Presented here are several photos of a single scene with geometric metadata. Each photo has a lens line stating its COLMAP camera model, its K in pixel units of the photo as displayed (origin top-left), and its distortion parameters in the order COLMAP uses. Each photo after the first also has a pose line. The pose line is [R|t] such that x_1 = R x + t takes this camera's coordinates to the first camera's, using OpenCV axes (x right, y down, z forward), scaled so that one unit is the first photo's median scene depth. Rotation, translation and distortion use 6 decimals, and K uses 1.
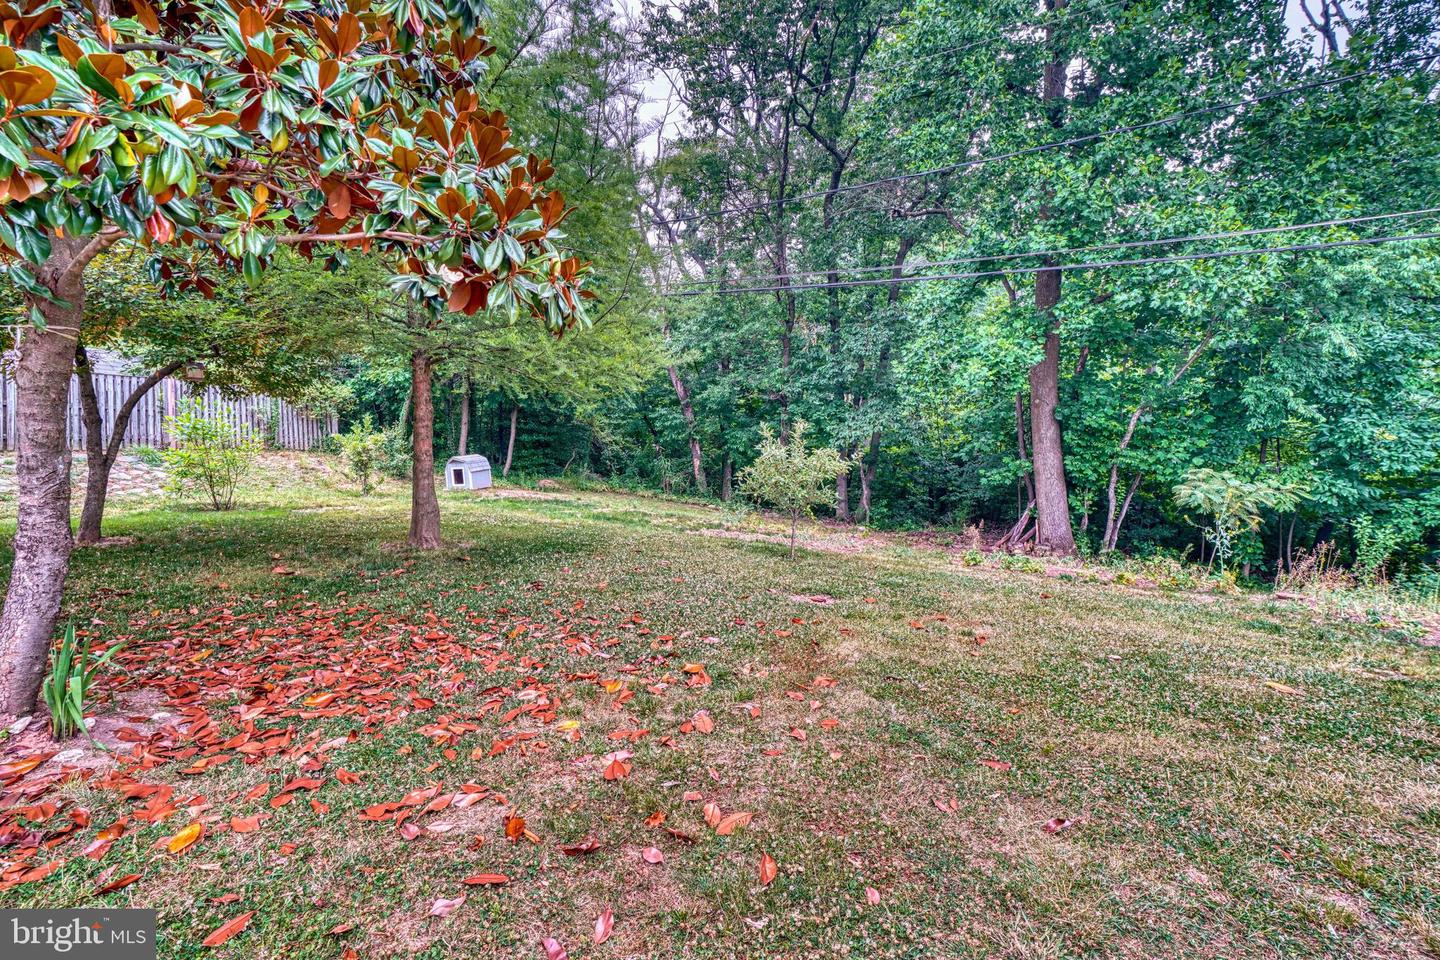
lens RADIAL K [[649.1, 0, 713.4], [0, 649.1, 471.6], [0, 0, 1]] dist [-0.005449, 0.001167]
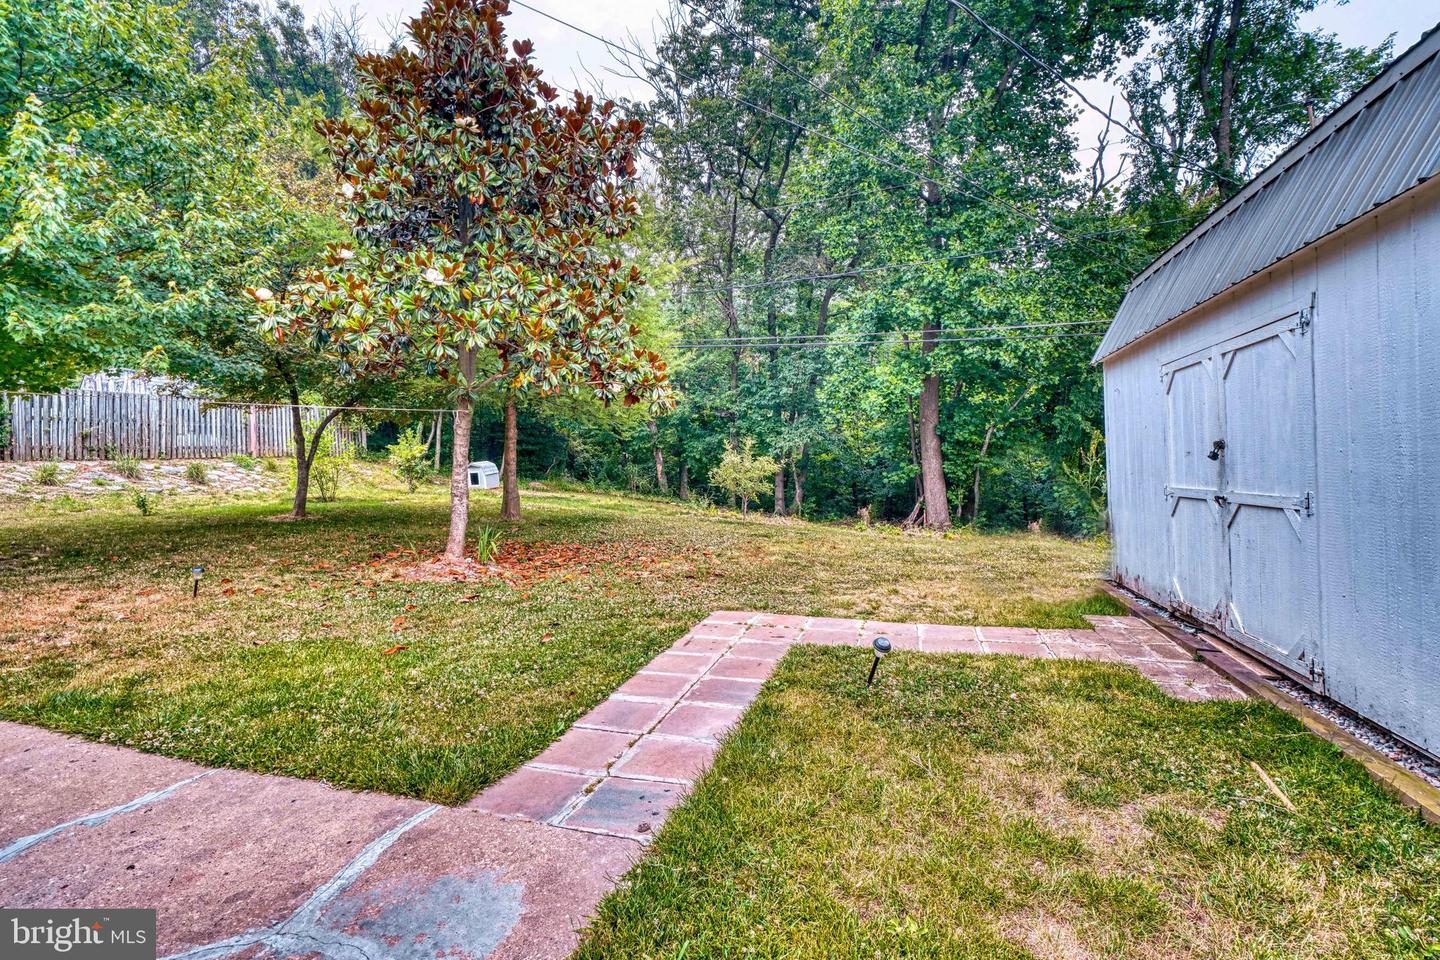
lens RADIAL K [[659.5, 0, 710.5], [0, 659.5, 466.3], [0, 0, 1]] dist [-0.006156, -0.000006]
pose [[0.996447, -0.002116, 0.084191, -0.048135], [0.003732, 0.999812, -0.019032, 0.009439], [-0.084134, 0.019278, 0.996268, -0.299930]]
